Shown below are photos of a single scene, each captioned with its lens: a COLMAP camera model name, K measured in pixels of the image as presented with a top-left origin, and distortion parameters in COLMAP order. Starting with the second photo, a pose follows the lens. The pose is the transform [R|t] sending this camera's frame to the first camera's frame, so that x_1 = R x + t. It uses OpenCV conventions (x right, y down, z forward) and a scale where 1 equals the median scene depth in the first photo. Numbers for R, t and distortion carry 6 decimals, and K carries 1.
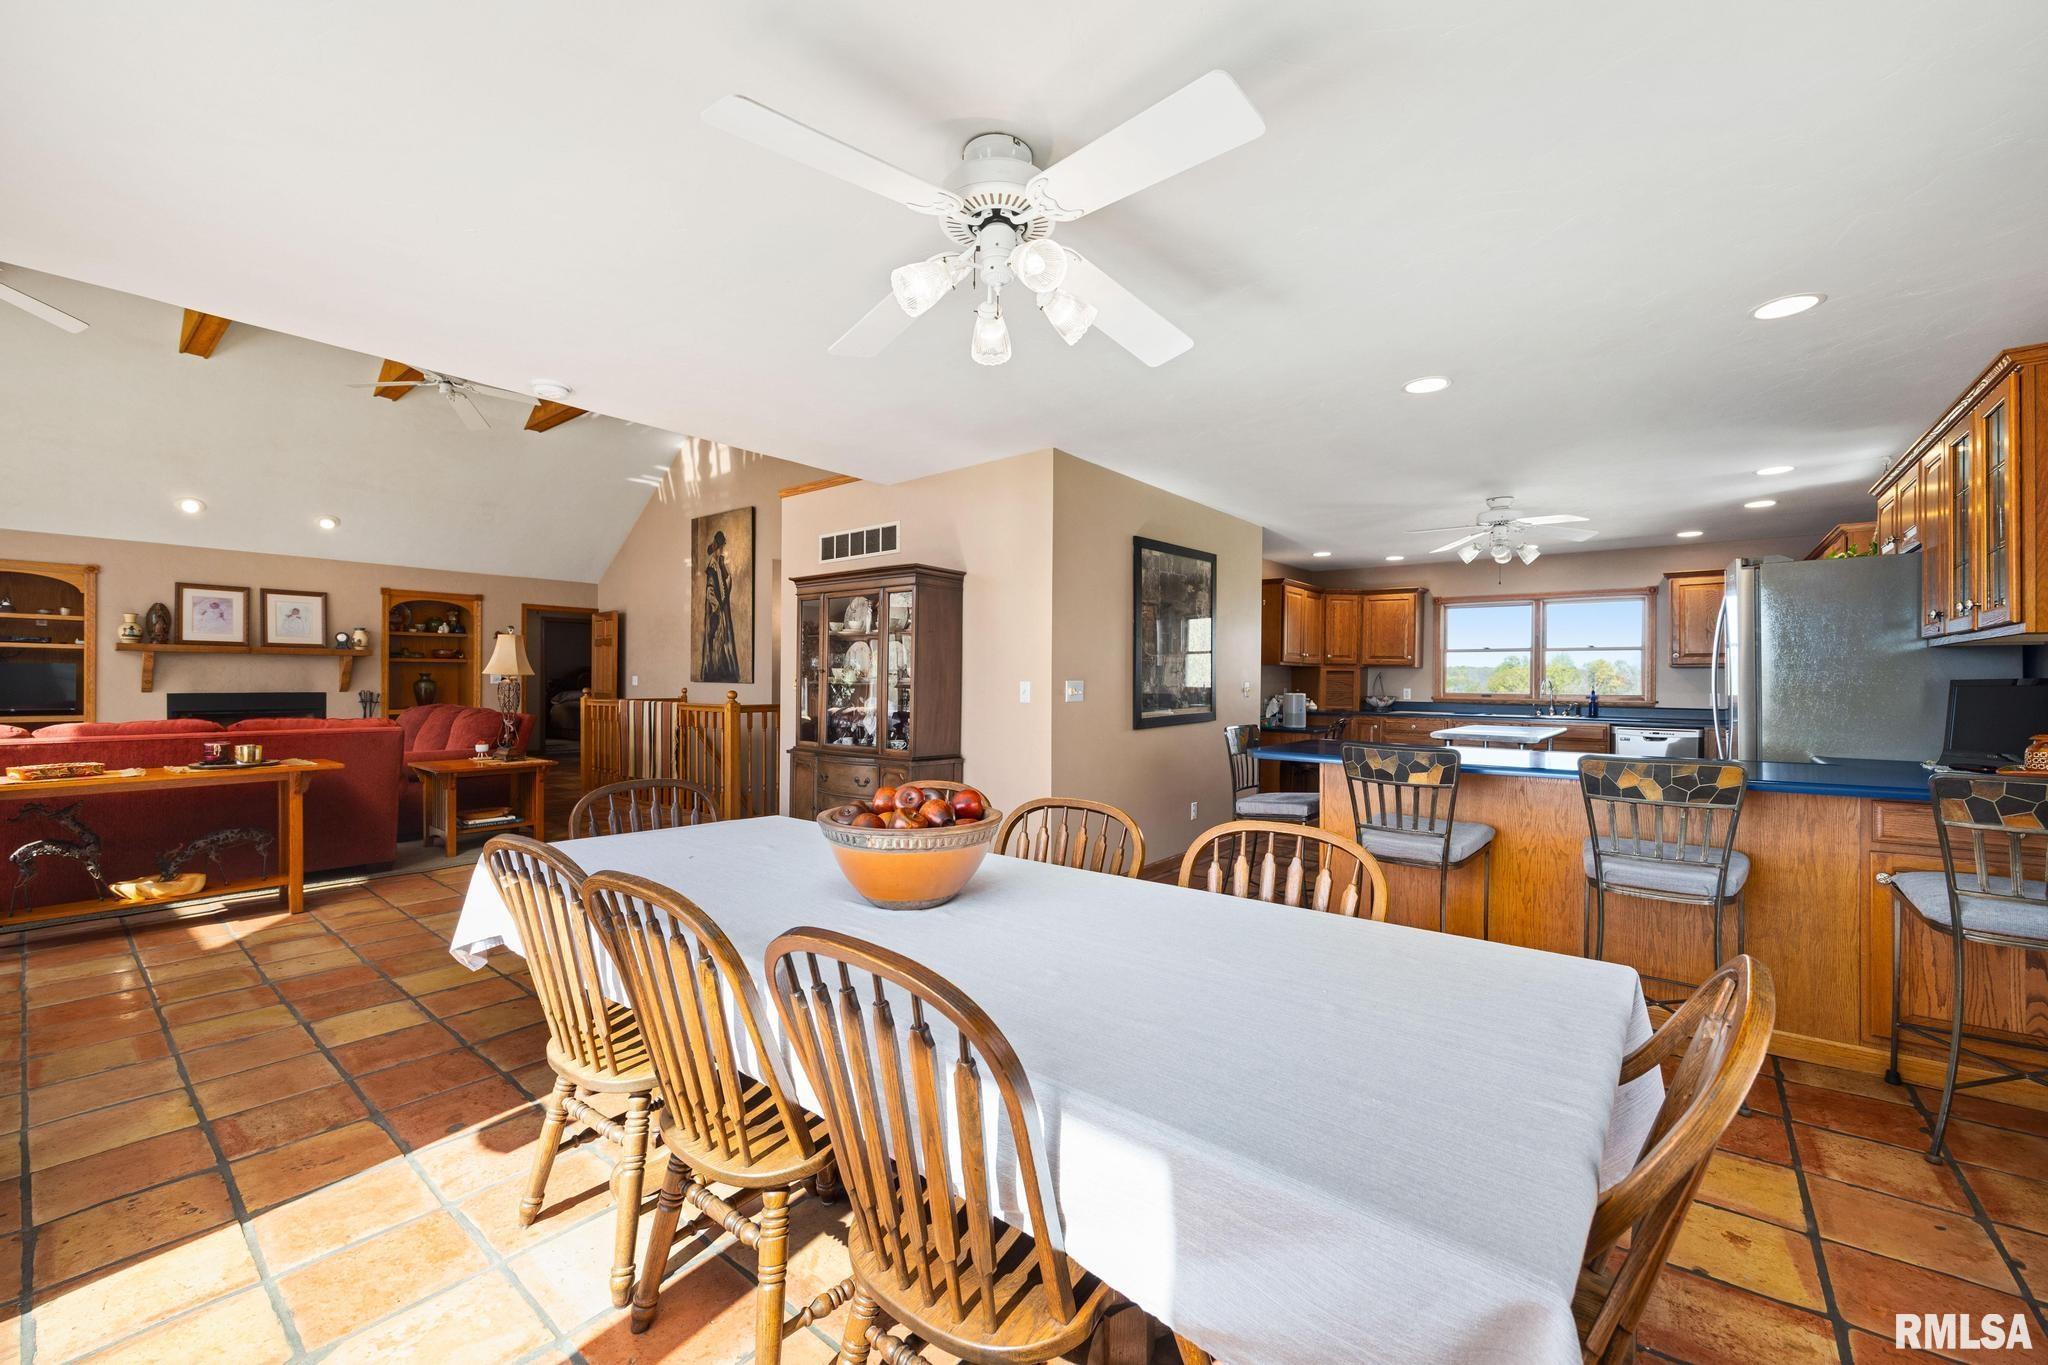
lens RADIAL K [[818.0, 0, 1028.2], [0, 818.0, 681.9], [0, 0, 1]] dist [-0.001079, -0.000023]
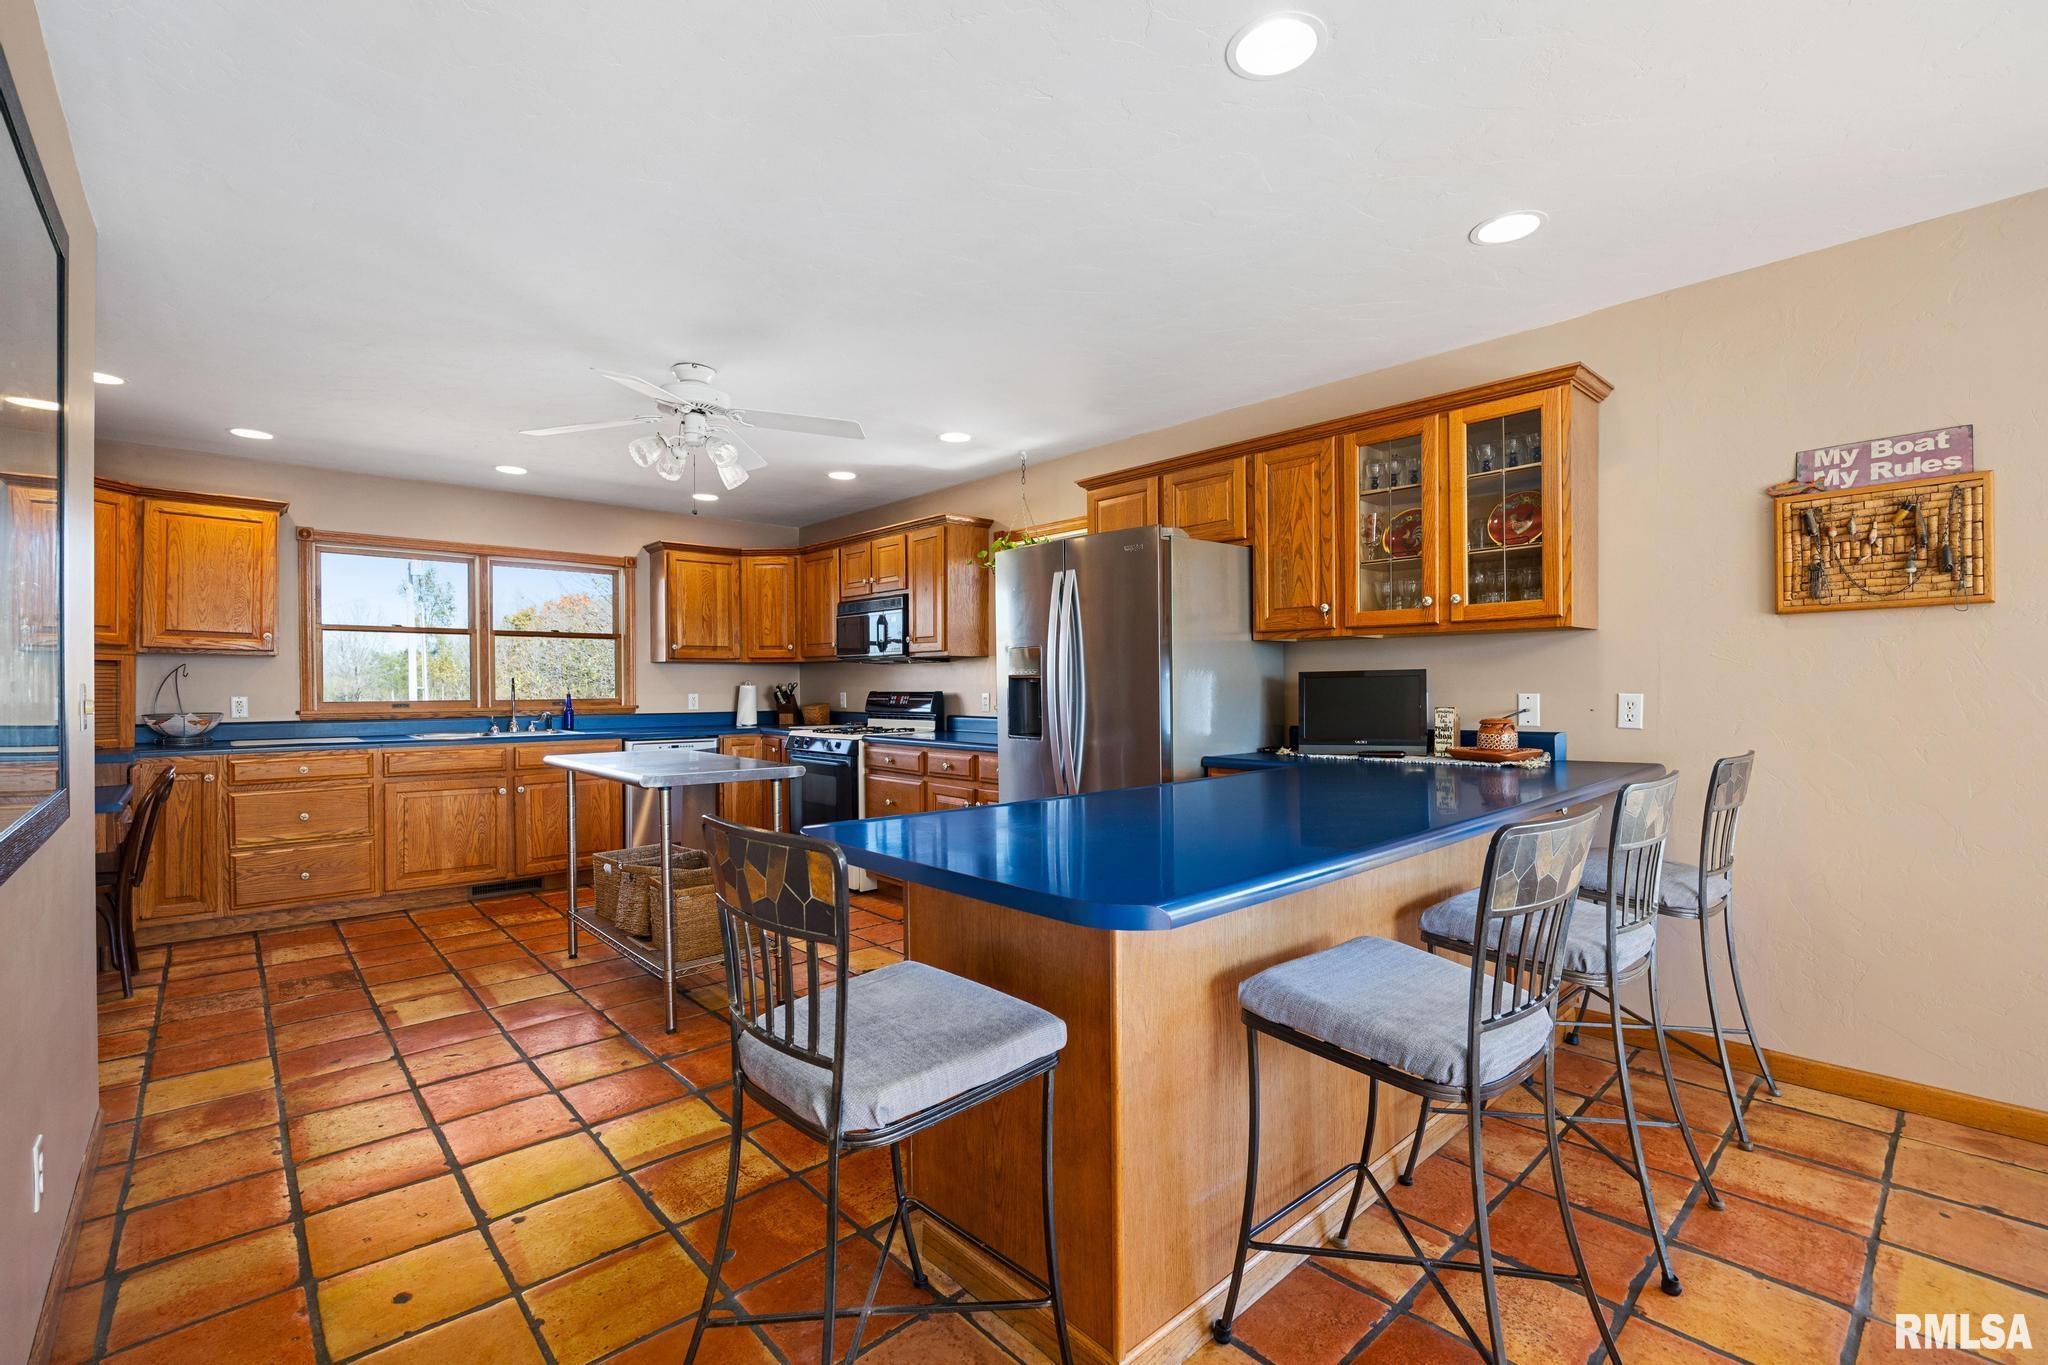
lens RADIAL K [[885.1, 0, 1028.0], [0, 885.1, 682.6], [0, 0, 1]] dist [-0.015573, 0.000690]
pose [[0.155224, -0.005995, 0.987861, -0.002608], [0.004748, 0.999975, 0.005323, -0.001002], [-0.987868, 0.003864, 0.155249, 0.435921]]
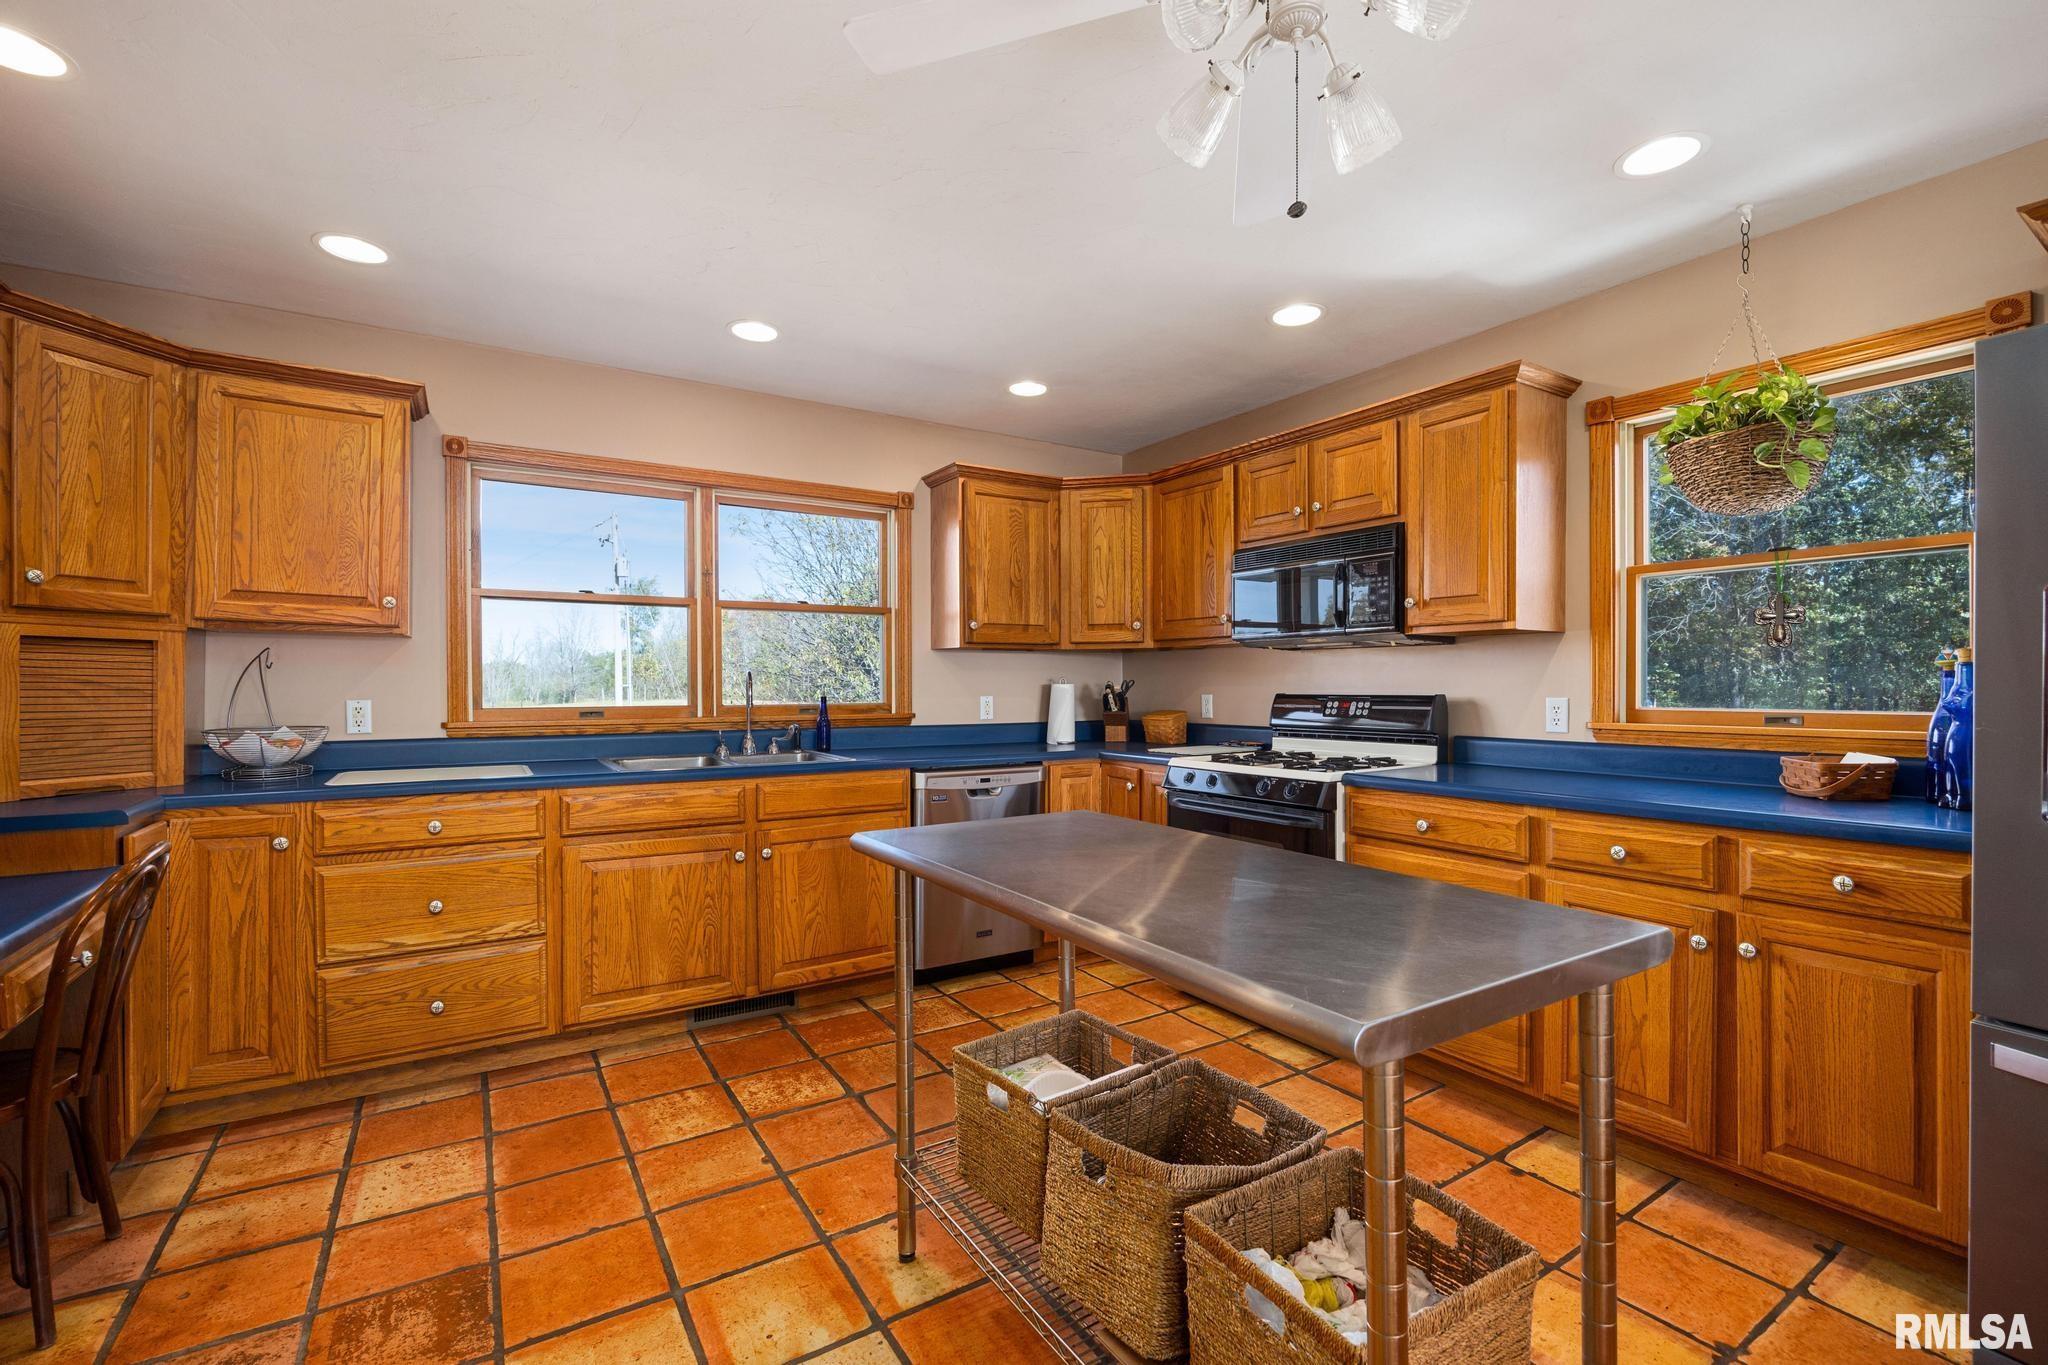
lens RADIAL K [[885.1, 0, 1031.2], [0, 885.1, 678.7], [0, 0, 1]] dist [-0.015573, 0.000690]
pose [[0.323721, -0.002296, 0.946150, 0.222945], [0.004248, 0.999991, 0.000973, 0.000553], [-0.946143, 0.003704, 0.323727, 0.646976]]
